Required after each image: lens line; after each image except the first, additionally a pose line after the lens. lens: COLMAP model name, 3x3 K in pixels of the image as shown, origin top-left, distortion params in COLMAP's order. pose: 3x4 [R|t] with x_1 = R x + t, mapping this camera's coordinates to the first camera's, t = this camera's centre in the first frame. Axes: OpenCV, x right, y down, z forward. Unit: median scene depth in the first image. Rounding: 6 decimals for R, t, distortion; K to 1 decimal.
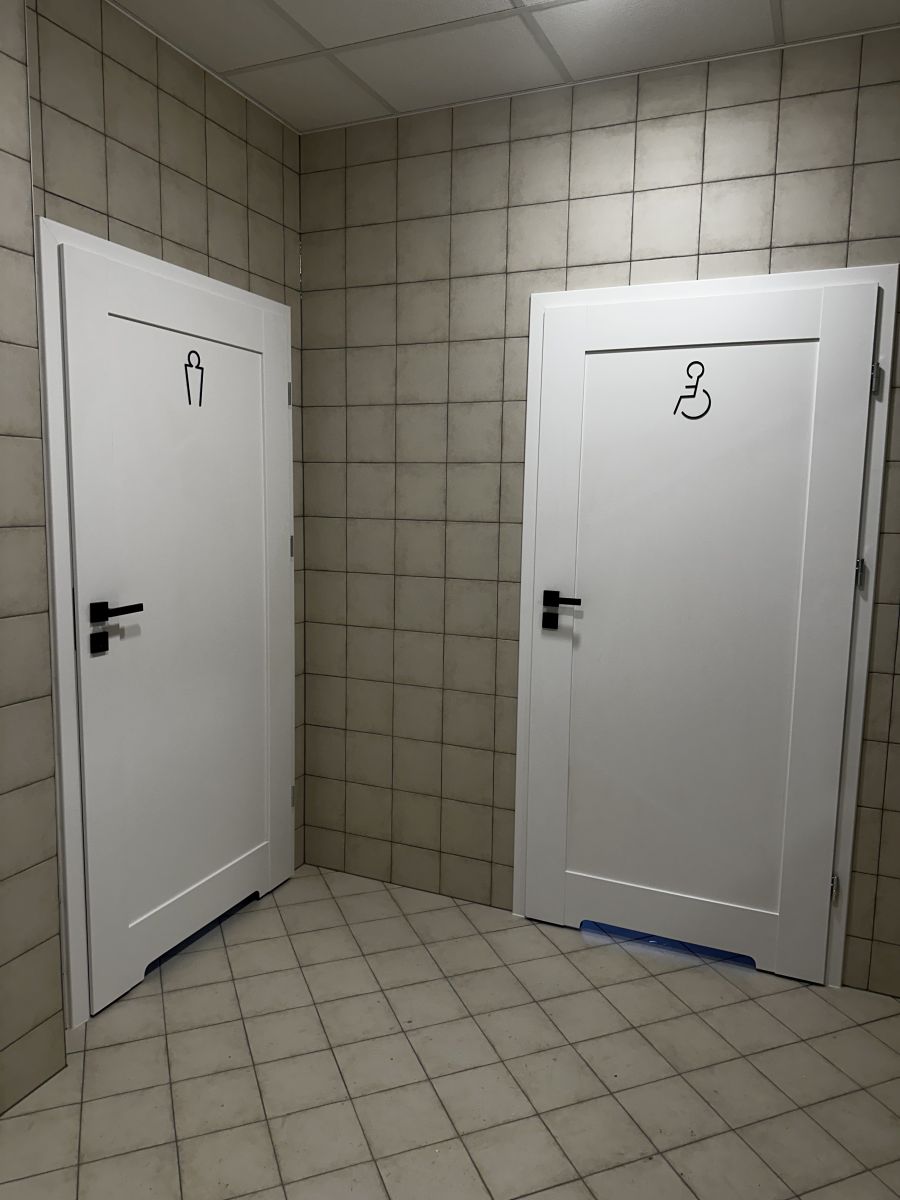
lens RADIAL K [[839.4, 0, 448.0], [0, 839.4, 601.4], [0, 0, 1]] dist [0.051773, -0.061987]
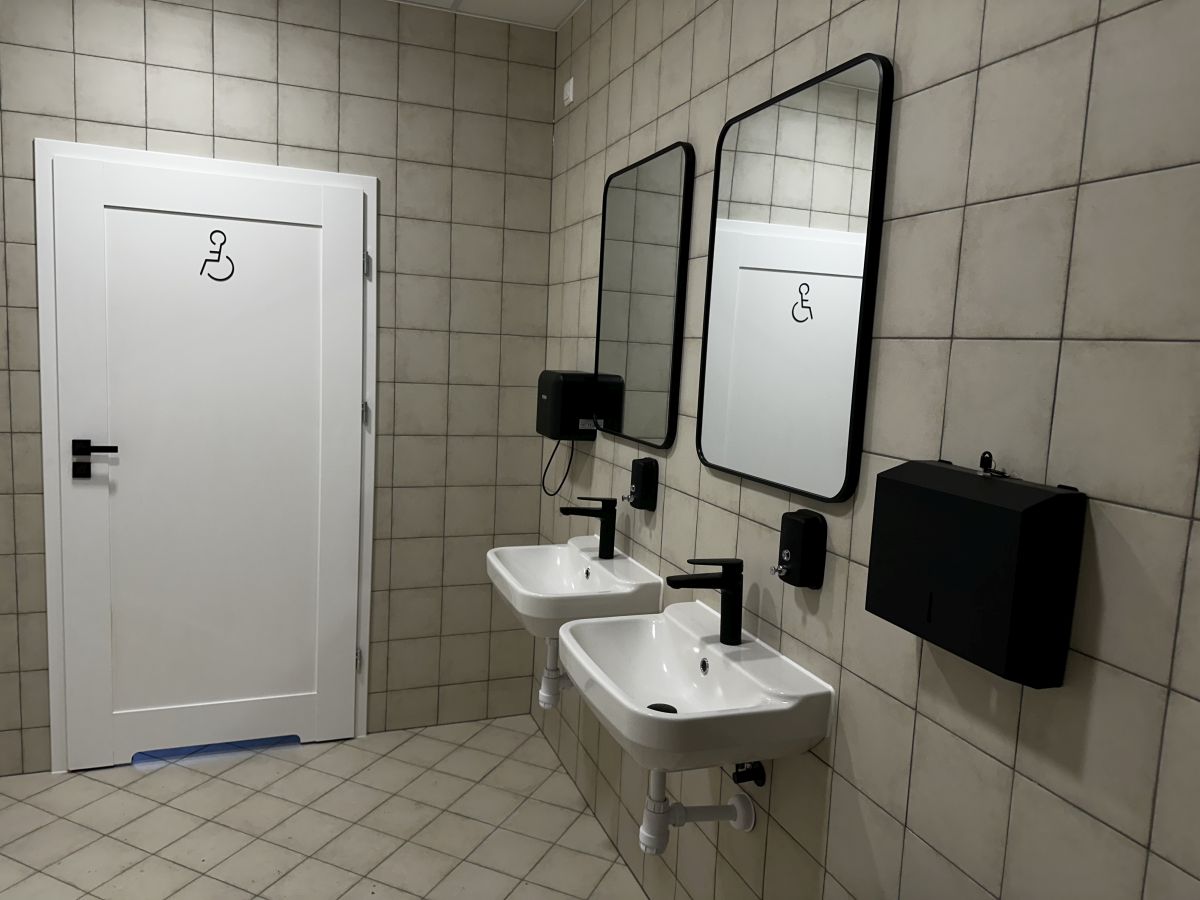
lens RADIAL K [[839.4, 0, 601.3], [0, 839.4, 446.4], [0, 0, 1]] dist [0.051773, -0.061987]
pose [[0.710837, -0.067456, 0.700115, -0.154629], [0.049825, 0.997719, 0.045542, -0.021350], [-0.701590, 0.002510, 0.712576, -0.165475]]
